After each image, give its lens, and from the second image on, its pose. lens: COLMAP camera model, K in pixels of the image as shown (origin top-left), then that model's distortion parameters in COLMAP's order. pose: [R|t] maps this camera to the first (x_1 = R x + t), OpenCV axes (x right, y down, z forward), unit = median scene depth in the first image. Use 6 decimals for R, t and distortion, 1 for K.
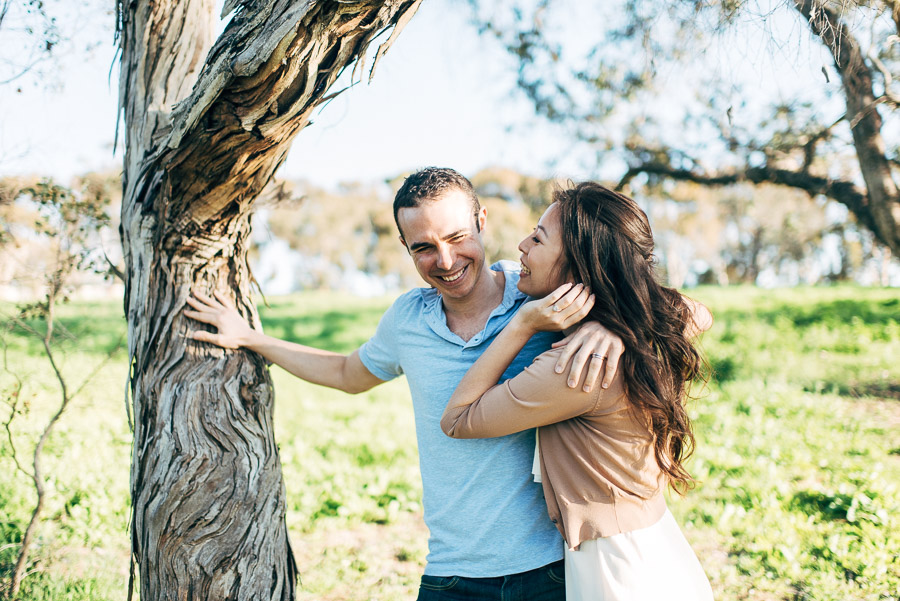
lens RADIAL K [[869.2, 0, 452.5], [0, 869.2, 300.1], [0, 0, 1]] dist [-0.014875, 0.000000]
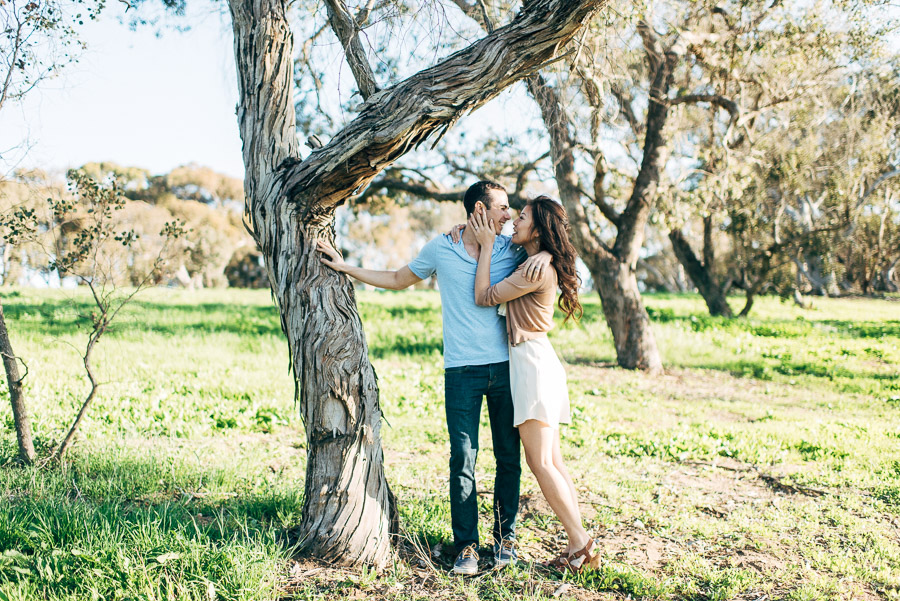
lens RADIAL K [[869.2, 0, 448.6], [0, 869.2, 300.8], [0, 0, 1]] dist [-0.014875, 0.000000]
pose [[0.939125, 0.020569, 0.342961, -0.696629], [-0.017772, 0.999778, -0.011296, 0.139635], [-0.343117, 0.004513, 0.939282, -0.959078]]
